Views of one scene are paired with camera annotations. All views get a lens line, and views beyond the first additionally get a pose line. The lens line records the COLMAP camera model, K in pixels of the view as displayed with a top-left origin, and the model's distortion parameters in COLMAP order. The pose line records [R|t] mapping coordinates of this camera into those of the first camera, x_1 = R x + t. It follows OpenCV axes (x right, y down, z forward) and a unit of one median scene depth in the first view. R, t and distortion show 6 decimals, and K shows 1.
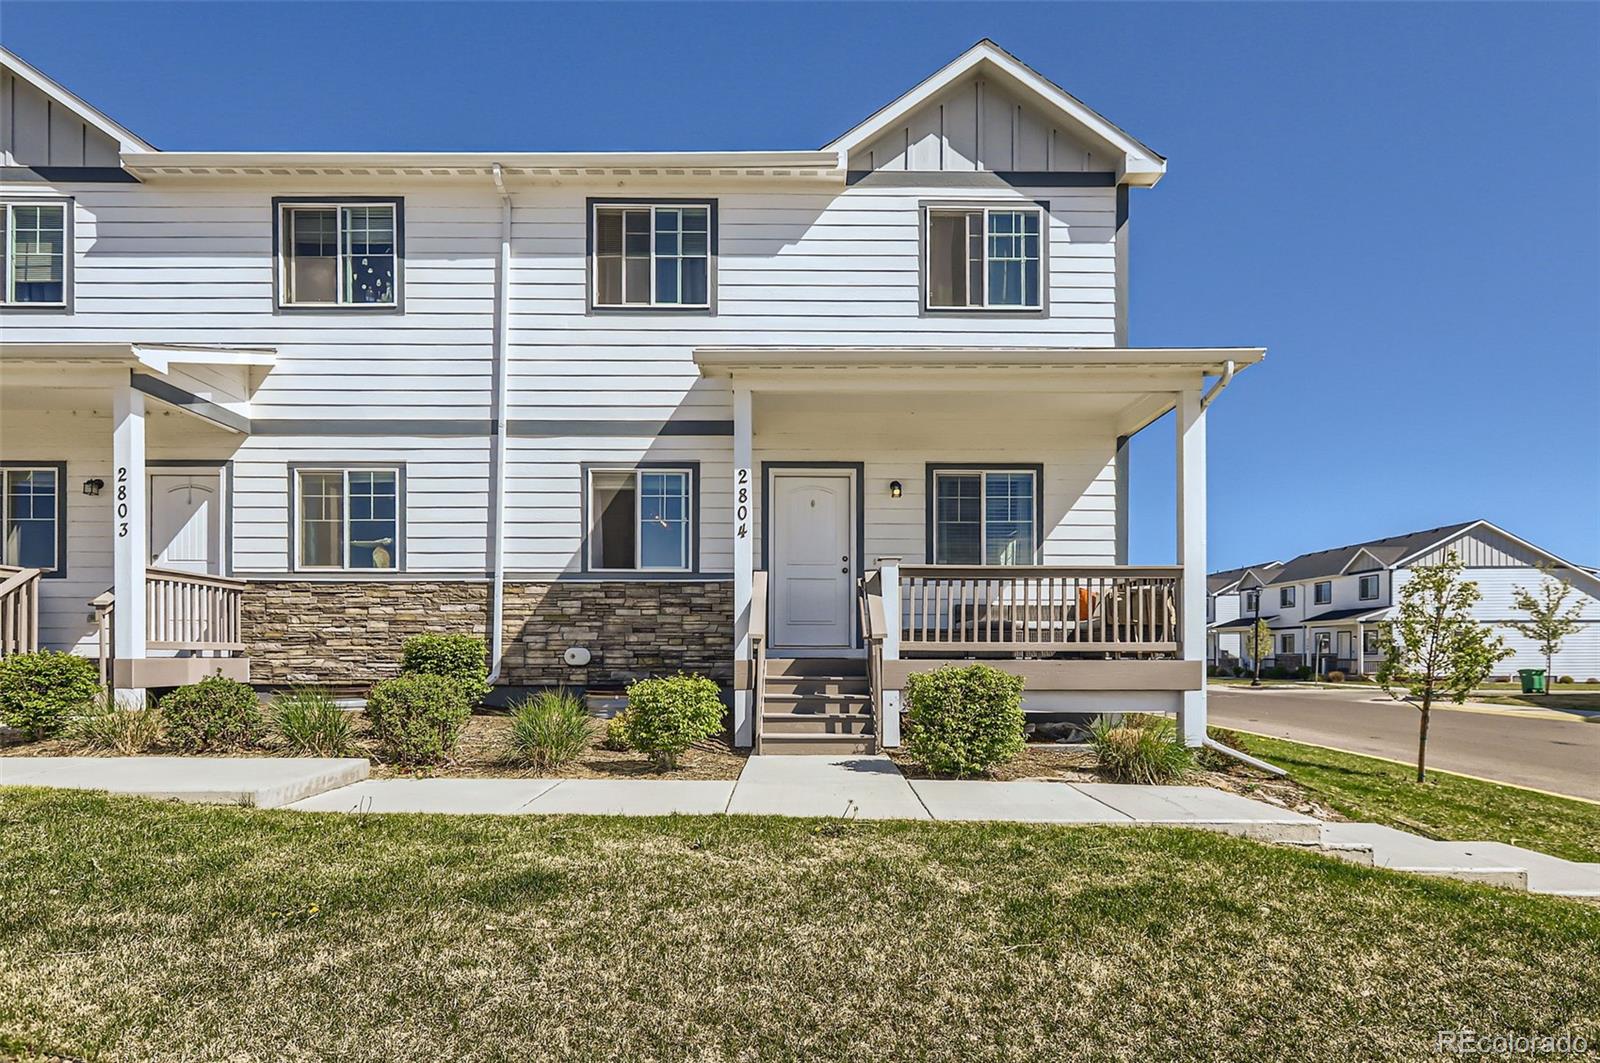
lens RADIAL K [[810.8, 0, 782.8], [0, 810.8, 657.5], [0, 0, 1]] dist [-0.010058, 0.006090]
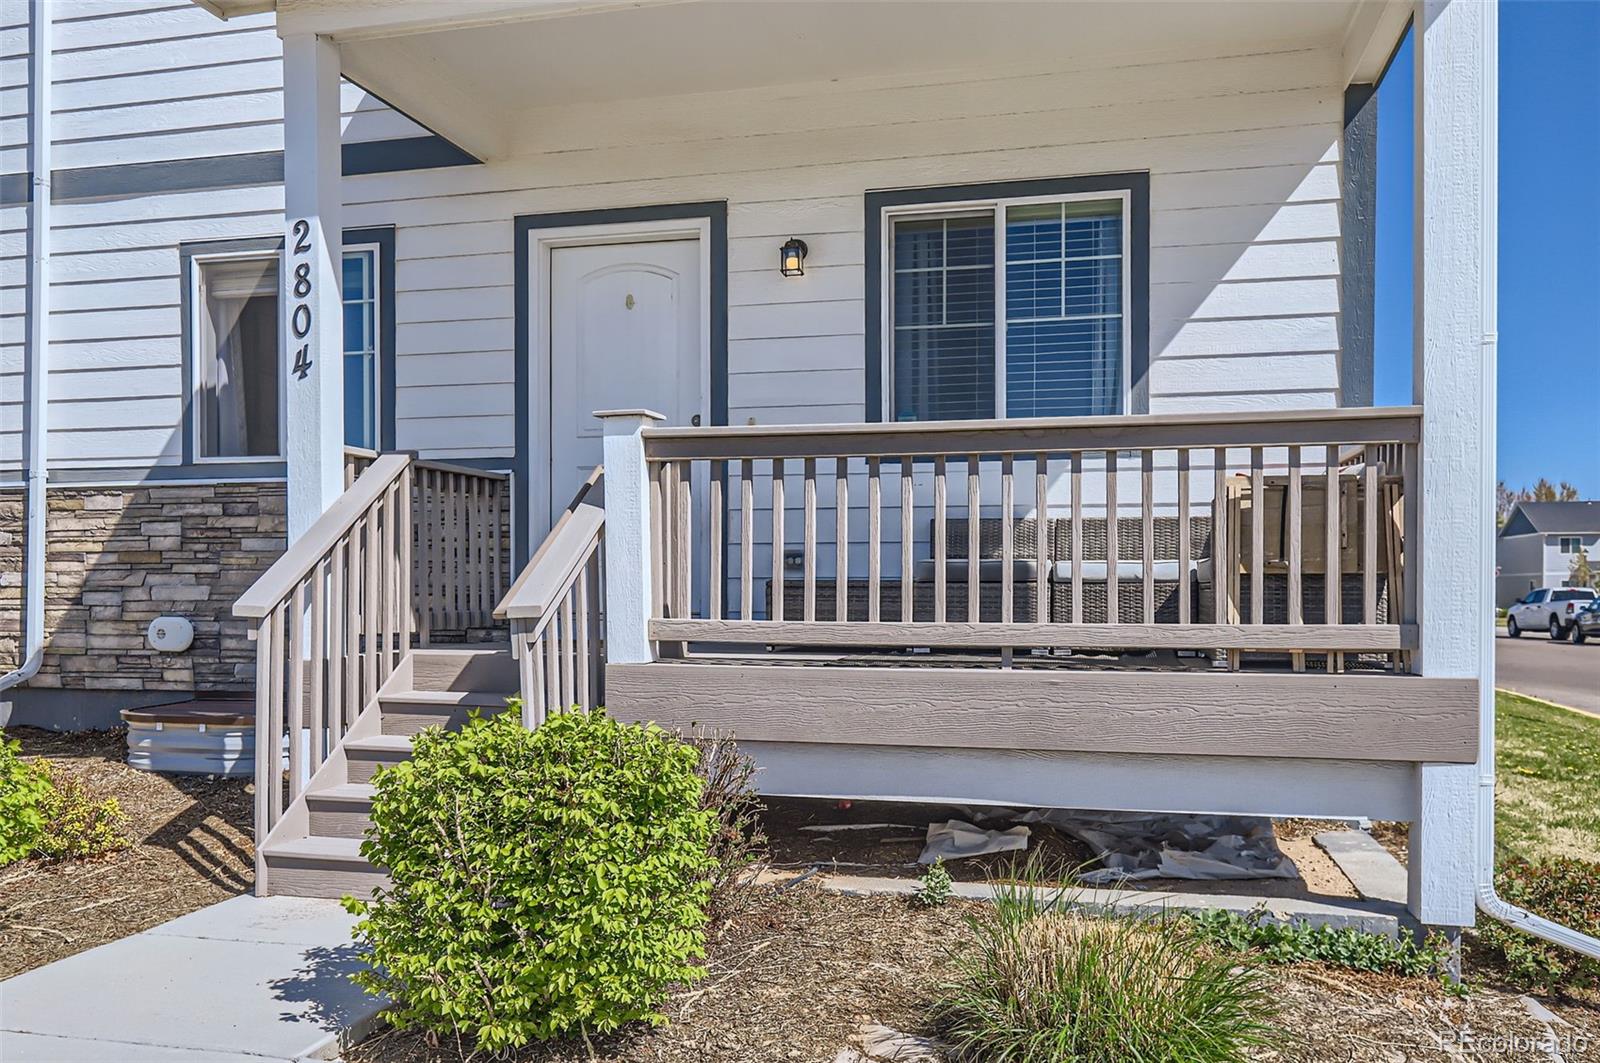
lens RADIAL K [[1255.4, 0, 775.9], [0, 1255.4, 597.9], [0, 0, 1]] dist [-0.009393, 0.017601]
pose [[0.970019, 0.000835, -0.243029, 0.294939], [0.001300, 0.999962, 0.008624, -0.029715], [0.243027, -0.008682, 0.969981, 0.338913]]
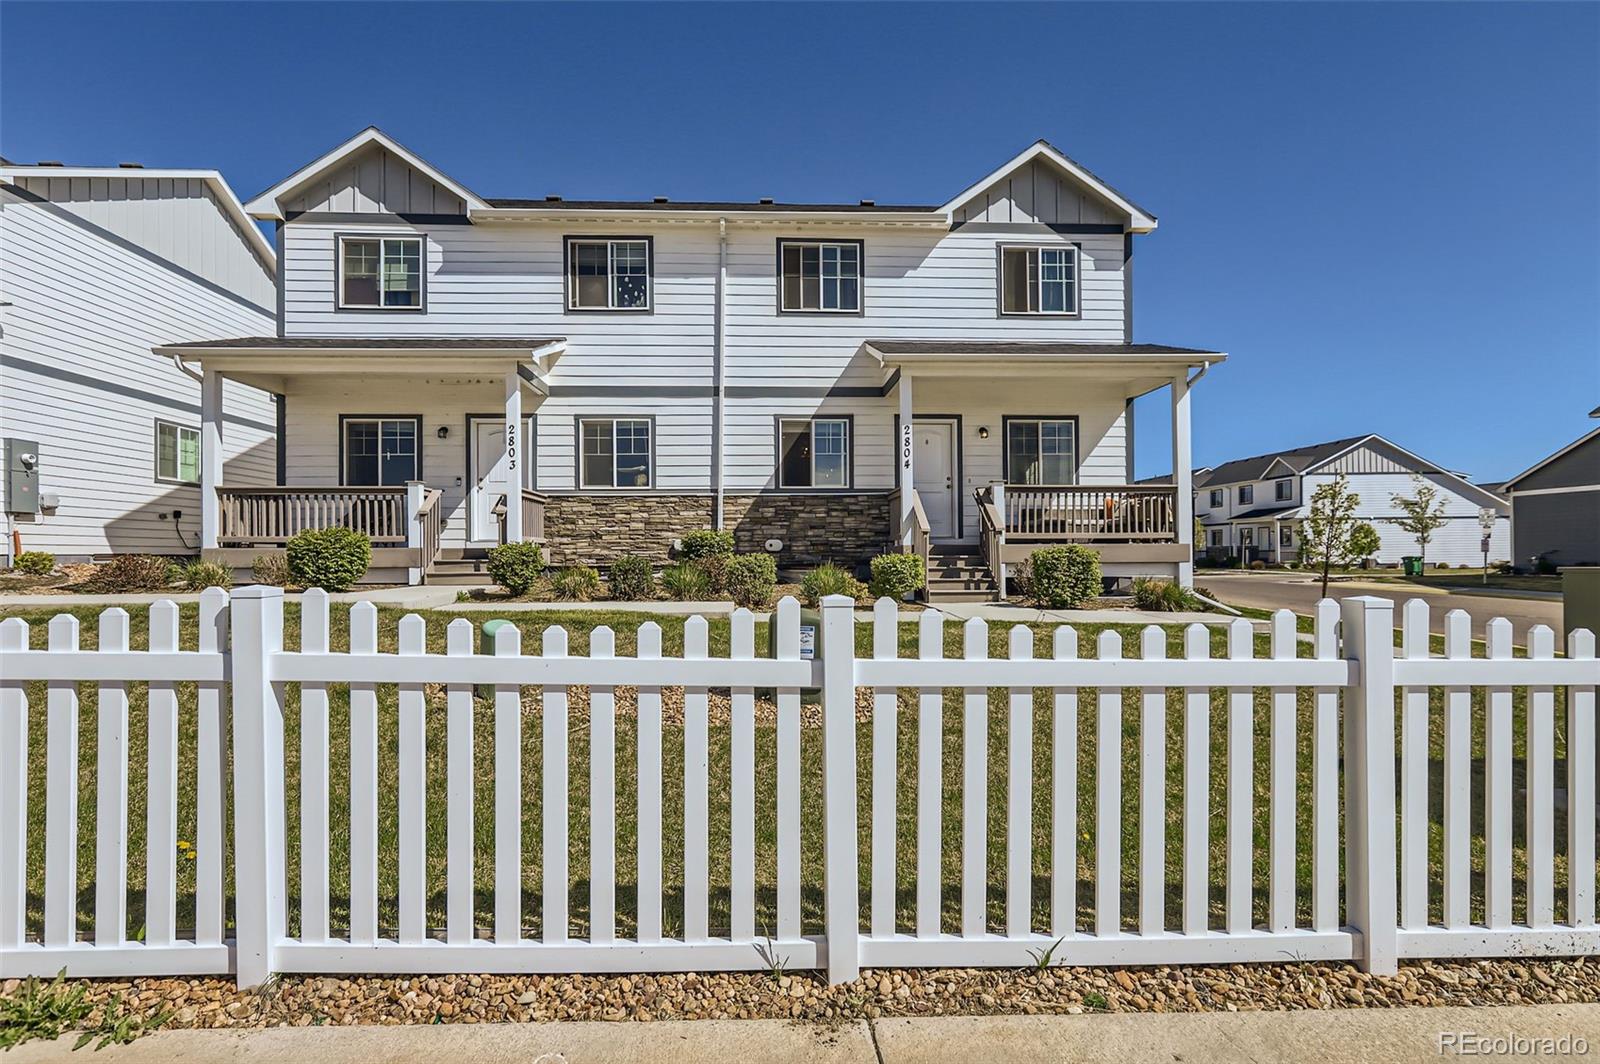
lens RADIAL K [[748.8, 0, 787.7], [0, 748.8, 548.2], [0, 0, 1]] dist [-0.010281, 0.004911]
pose [[0.999089, -0.007705, 0.041964, -0.284120], [0.008101, 0.999924, -0.009267, 0.016718], [-0.041889, 0.009598, 0.999076, -0.372764]]
